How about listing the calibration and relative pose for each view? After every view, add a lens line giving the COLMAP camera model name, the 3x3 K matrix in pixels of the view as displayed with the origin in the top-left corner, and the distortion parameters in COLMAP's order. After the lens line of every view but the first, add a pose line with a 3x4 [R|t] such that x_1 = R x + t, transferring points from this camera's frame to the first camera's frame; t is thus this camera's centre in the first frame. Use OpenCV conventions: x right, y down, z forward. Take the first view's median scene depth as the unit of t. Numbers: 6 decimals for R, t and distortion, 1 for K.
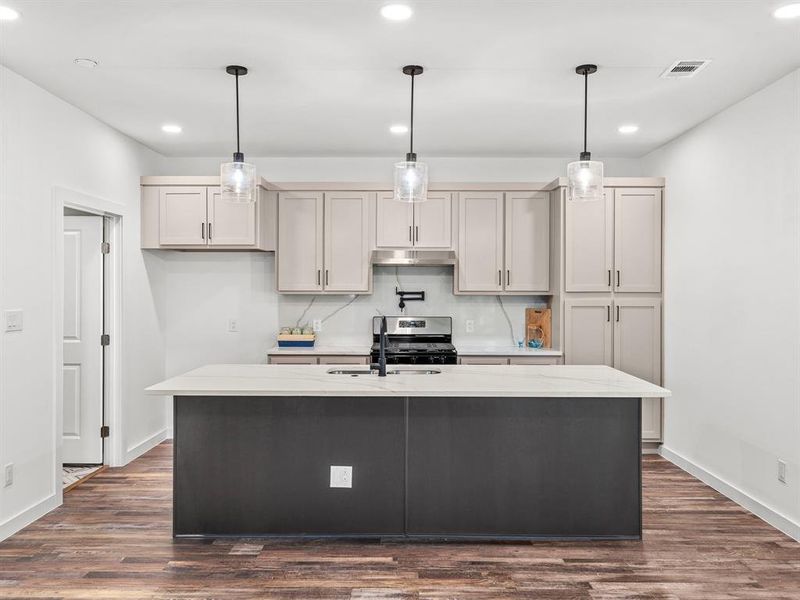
lens RADIAL K [[658.8, 0, 404.2], [0, 658.8, 294.5], [0, 0, 1]] dist [0.003444, -0.005972]
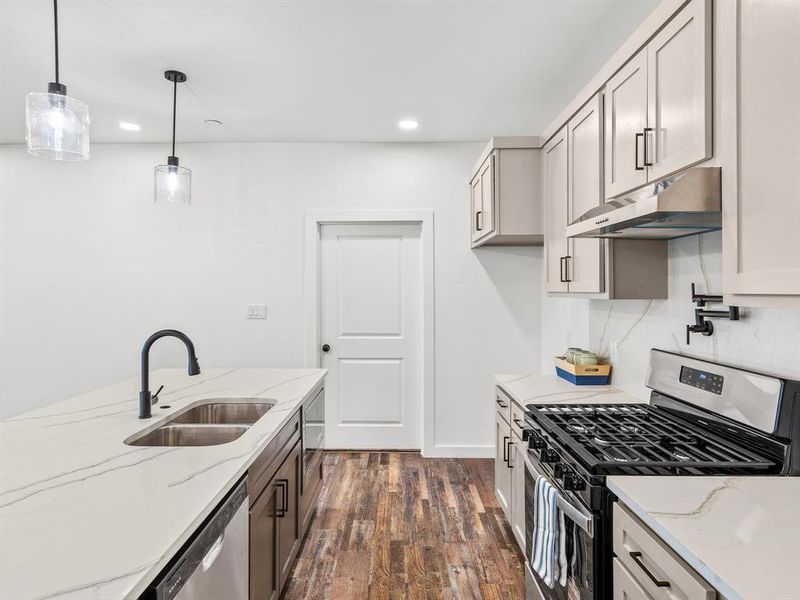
lens RADIAL K [[484.3, 0, 392.3], [0, 484.3, 286.5], [0, 0, 1]] dist [0.007510, 0.000970]
pose [[-0.016150, -0.007466, -0.999842, 0.433411], [-0.005657, 0.999957, -0.007376, -0.008634], [0.999854, 0.005537, -0.016192, 1.179945]]
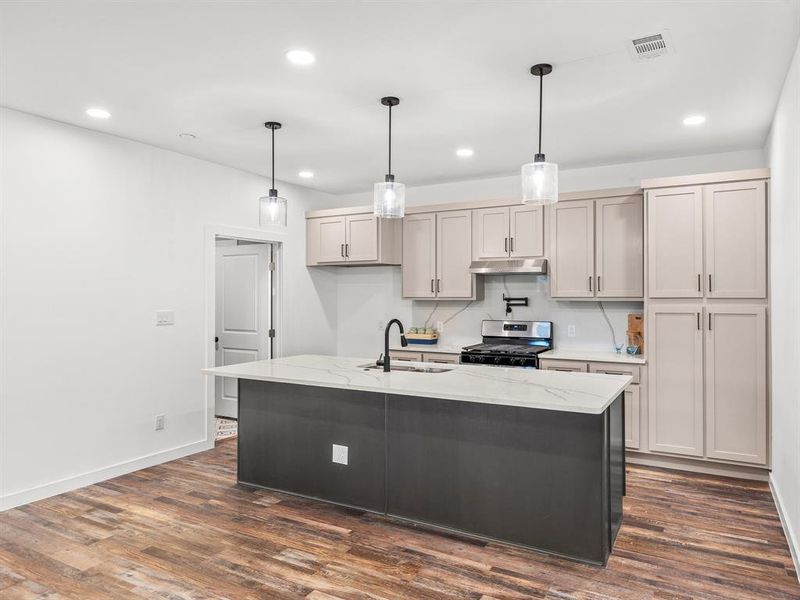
lens RADIAL K [[547.8, 0, 416.4], [0, 547.8, 293.6], [0, 0, 1]] dist [-0.004921, 0.001398]
pose [[0.876331, -0.005799, -0.481674, 0.439331], [-0.000702, 0.999911, -0.013314, 0.001237], [0.481709, 0.012006, 0.876249, 0.178329]]
